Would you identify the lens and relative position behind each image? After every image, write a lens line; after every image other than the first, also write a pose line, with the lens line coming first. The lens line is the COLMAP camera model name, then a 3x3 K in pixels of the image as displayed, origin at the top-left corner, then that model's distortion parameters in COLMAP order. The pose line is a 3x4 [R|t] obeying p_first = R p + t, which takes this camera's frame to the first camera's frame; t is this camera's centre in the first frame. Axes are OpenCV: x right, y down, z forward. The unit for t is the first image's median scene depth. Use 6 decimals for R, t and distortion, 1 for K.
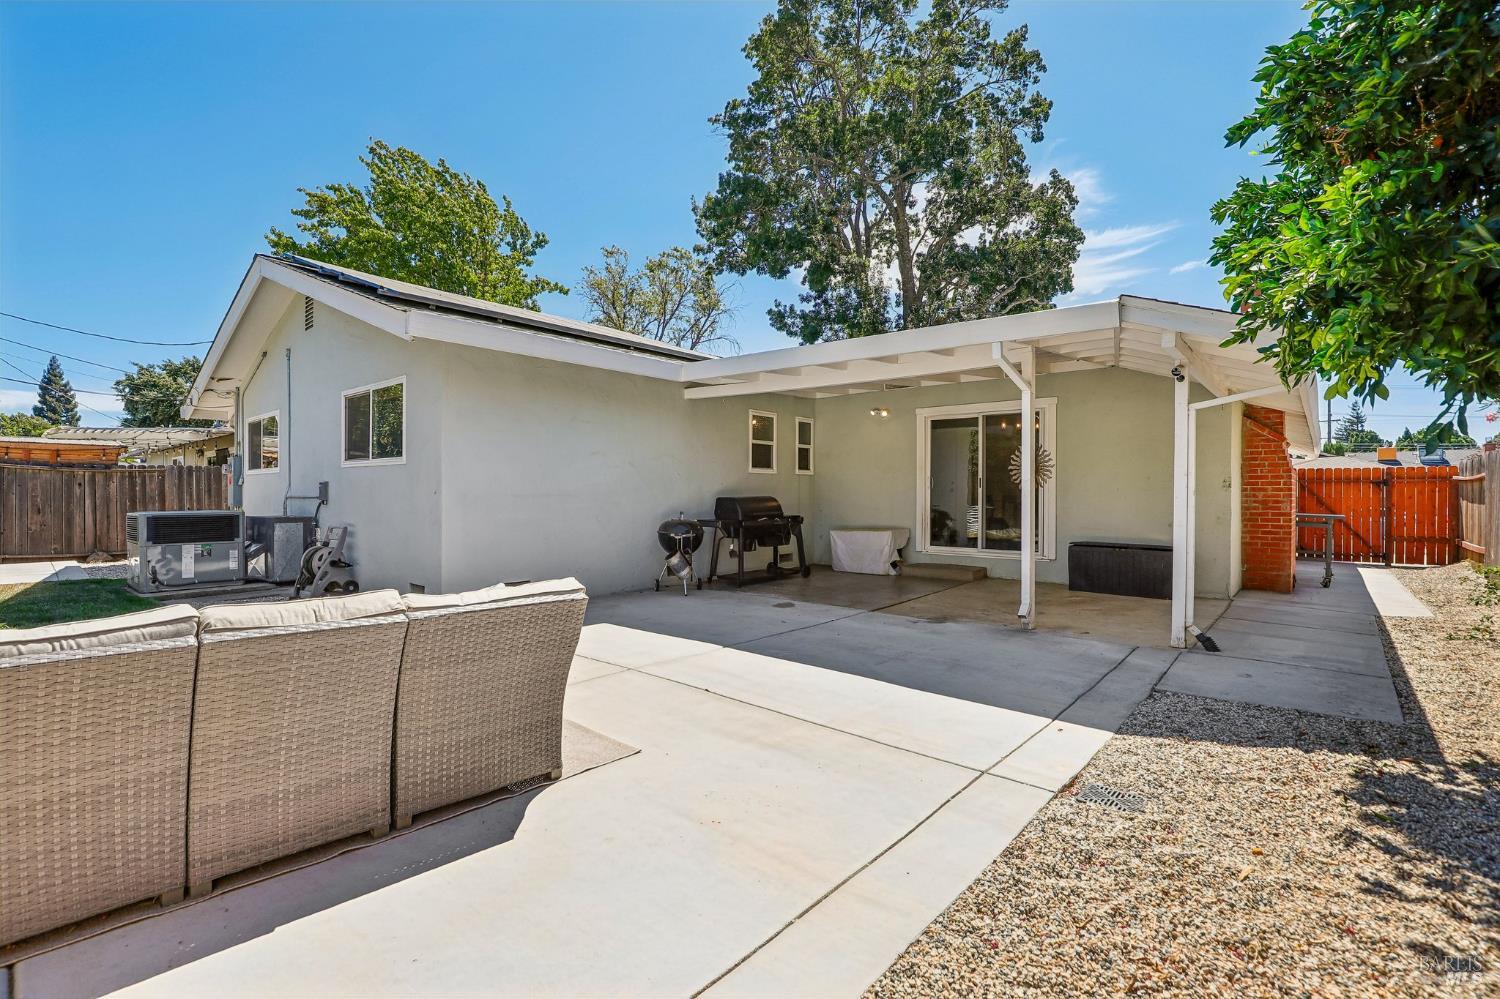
lens RADIAL K [[681.8, 0, 741.2], [0, 681.8, 498.1], [0, 0, 1]] dist [-0.029132, -0.000815]
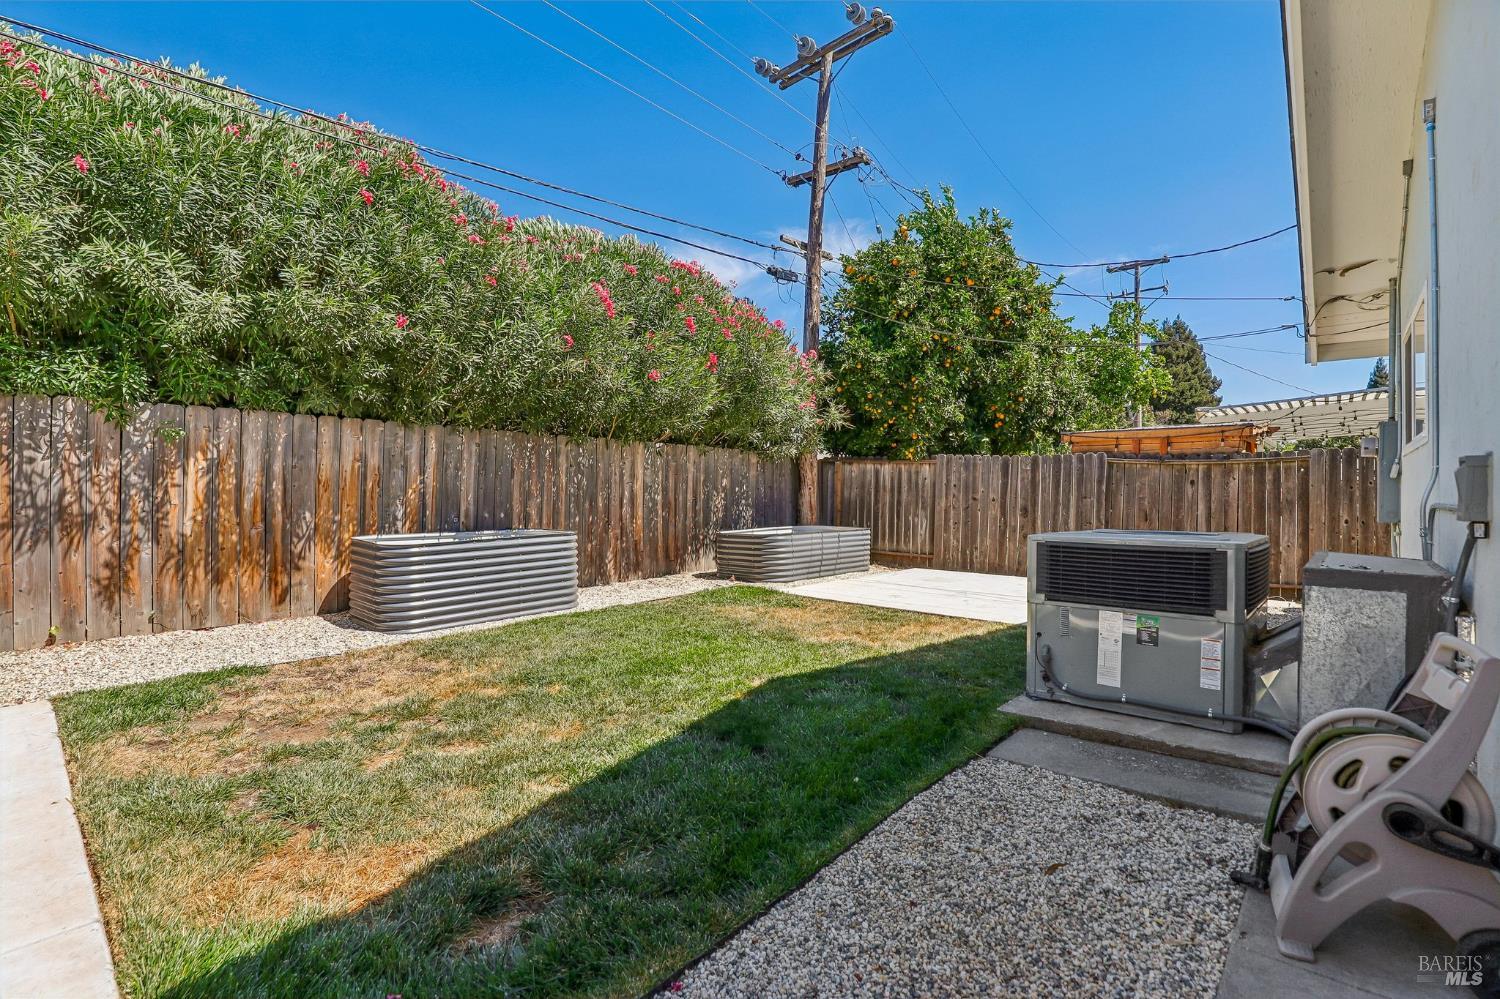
lens RADIAL K [[691.6, 0, 745.7], [0, 691.6, 492.7], [0, 0, 1]] dist [-0.027640, 0.000531]
pose [[-0.005152, -0.000945, -0.999986, -0.259746], [-0.011011, 0.999939, -0.000889, -0.003703], [0.999926, 0.011006, -0.005162, 0.526381]]
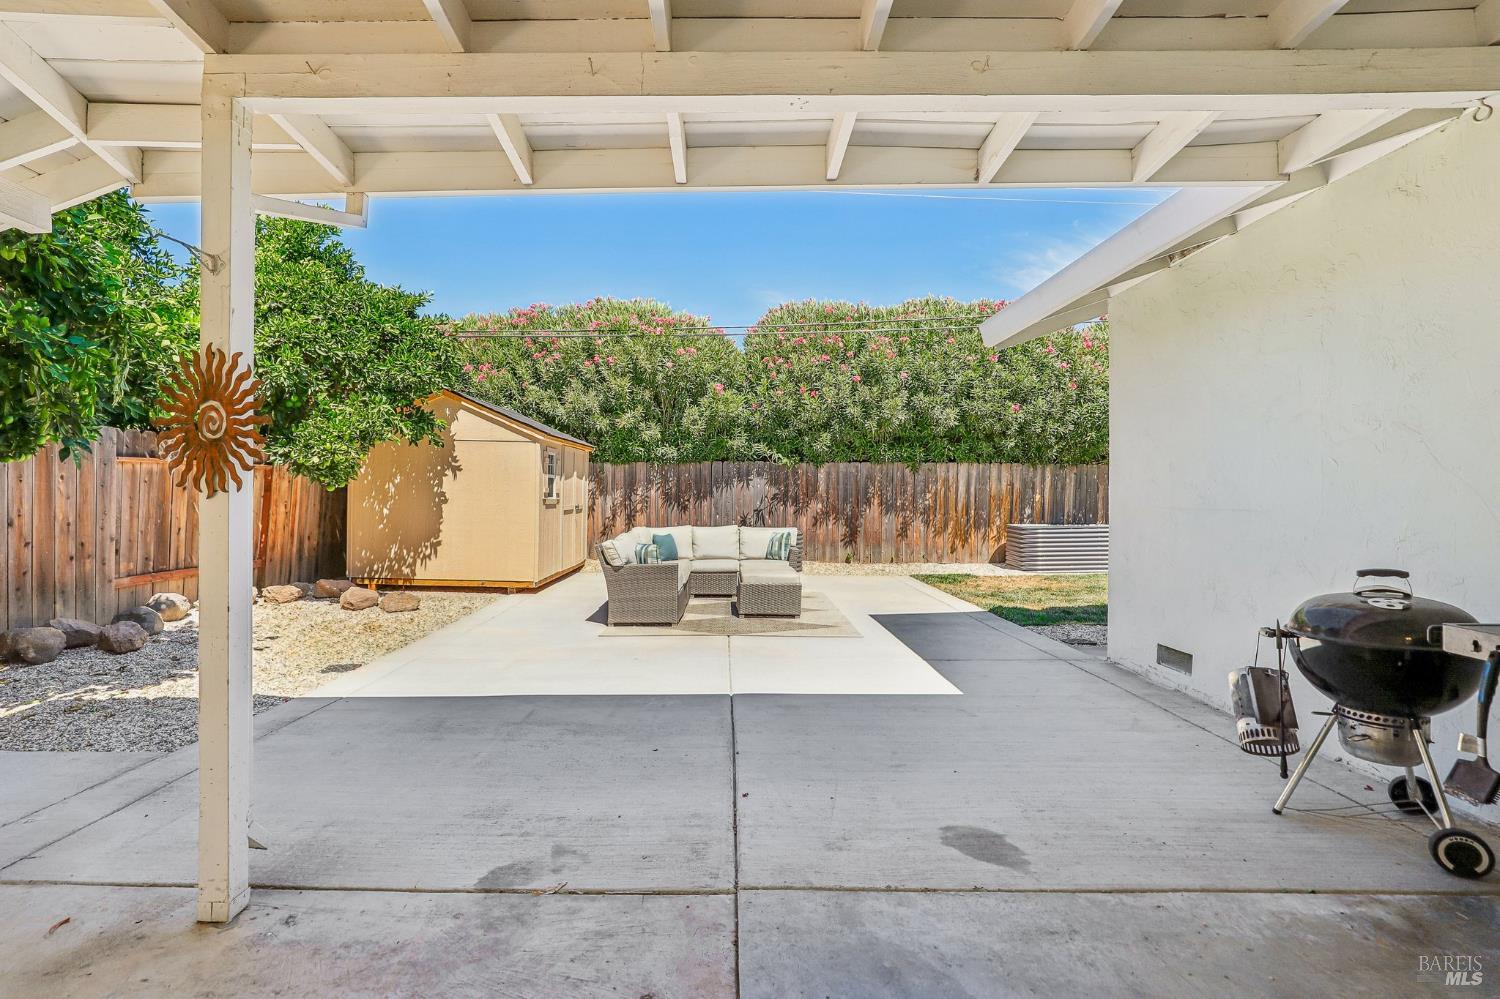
lens RADIAL K [[705.9, 0, 711.7], [0, 705.9, 499.2], [0, 0, 1]] dist [-0.013330, 0.000693]
pose [[-0.763995, -0.003566, -0.645213, 0.243661], [-0.011193, 0.999907, 0.007728, -0.008165], [0.645125, 0.013126, -0.763964, 0.746610]]
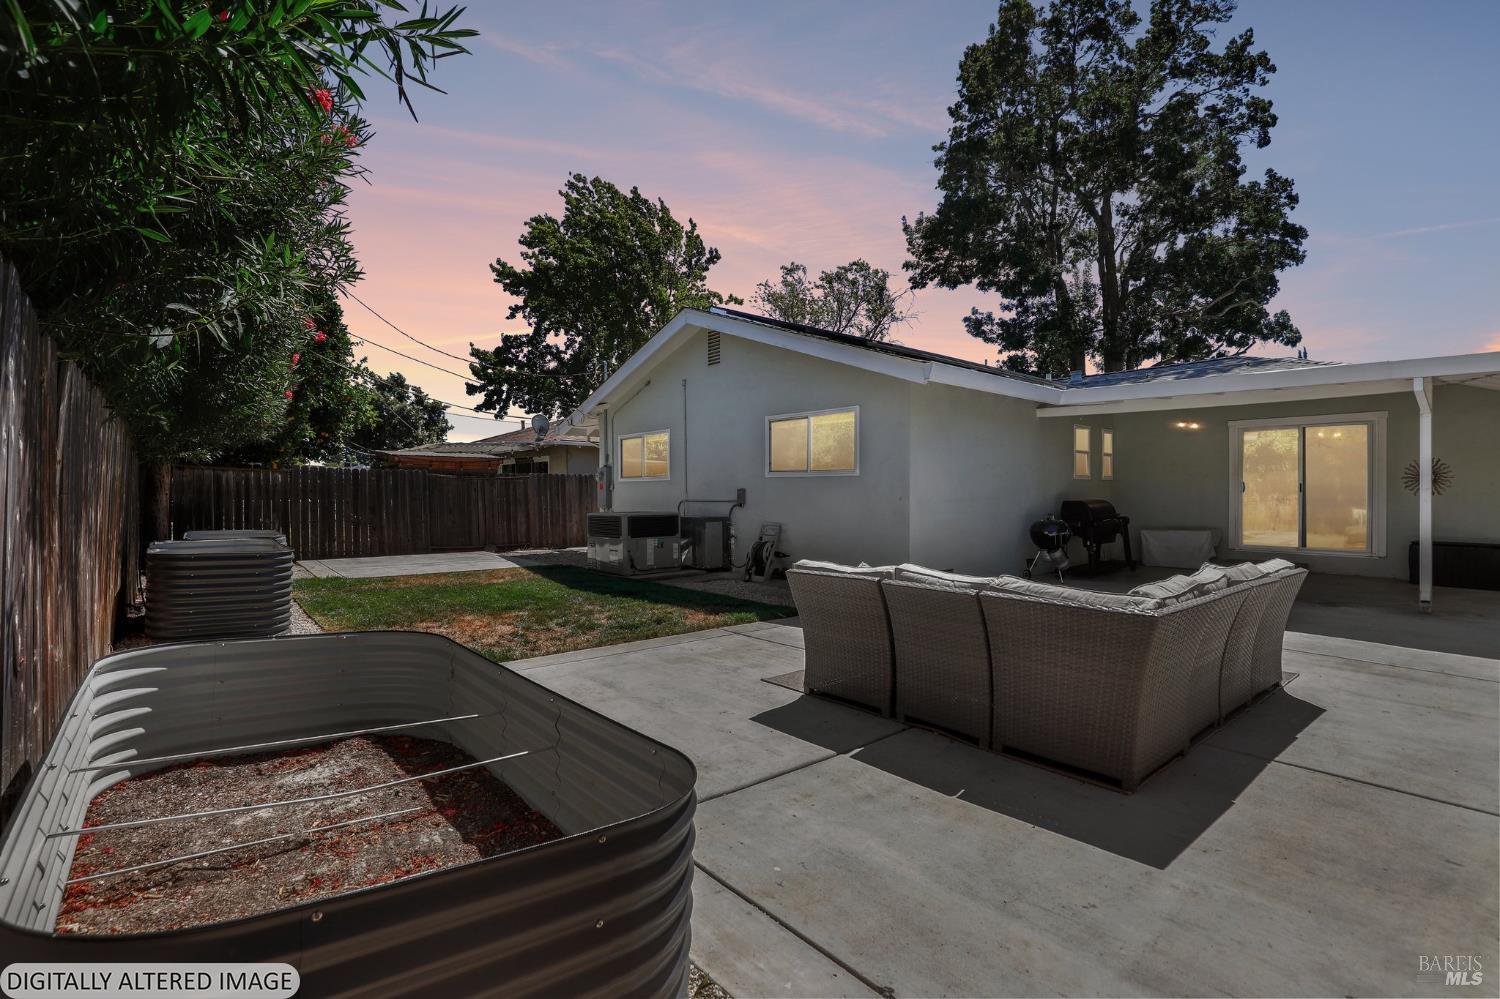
lens RADIAL K [[689.8, 0, 738.8], [0, 689.8, 486.4], [0, 0, 1]] dist [-0.022438, 0.000241]
pose [[0.989071, -0.003003, -0.147410, -0.322436], [0.000733, 0.999880, -0.015451, -0.006618], [0.147439, 0.015174, 0.988955, -0.194015]]
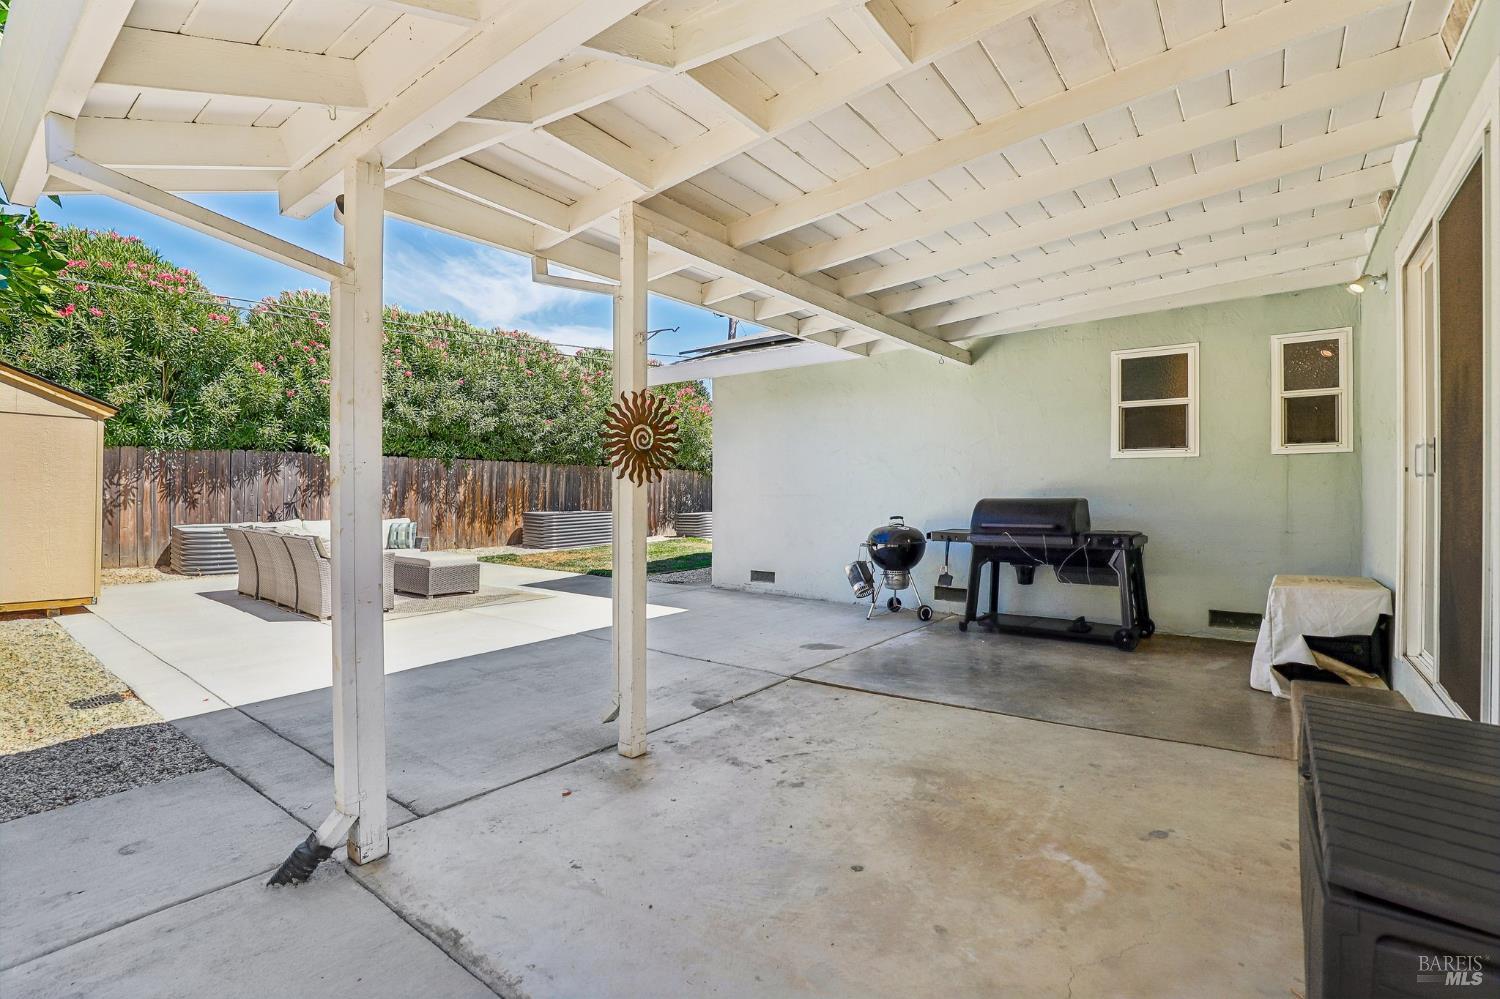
lens RADIAL K [[691.6, 0, 745.7], [0, 691.6, 492.7], [0, 0, 1]] dist [-0.027640, 0.000531]
pose [[0.056661, -0.002647, -0.998390, 0.502181], [-0.009623, 0.999949, -0.003198, -0.002655], [0.998347, 0.009789, 0.056633, 0.557597]]
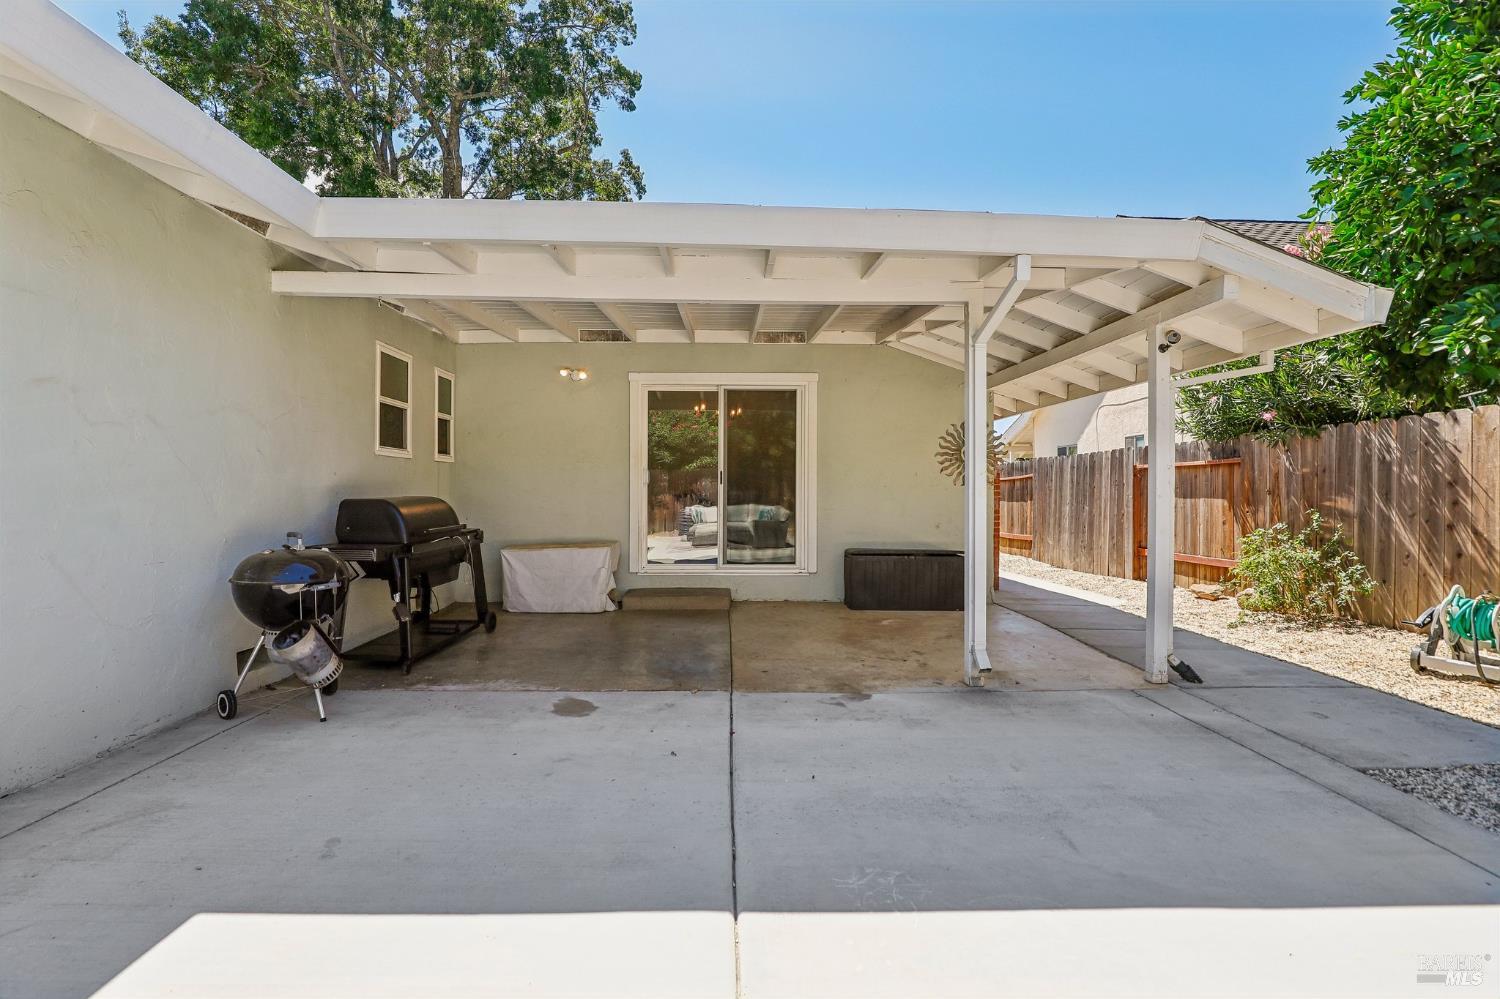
lens RADIAL K [[681.8, 0, 741.2], [0, 681.8, 498.1], [0, 0, 1]] dist [-0.029132, -0.000815]
pose [[0.736161, -0.007427, 0.676765, -0.120569], [0.006295, 0.999972, 0.004126, -0.002293], [-0.676777, 0.001223, 0.736187, 0.341584]]
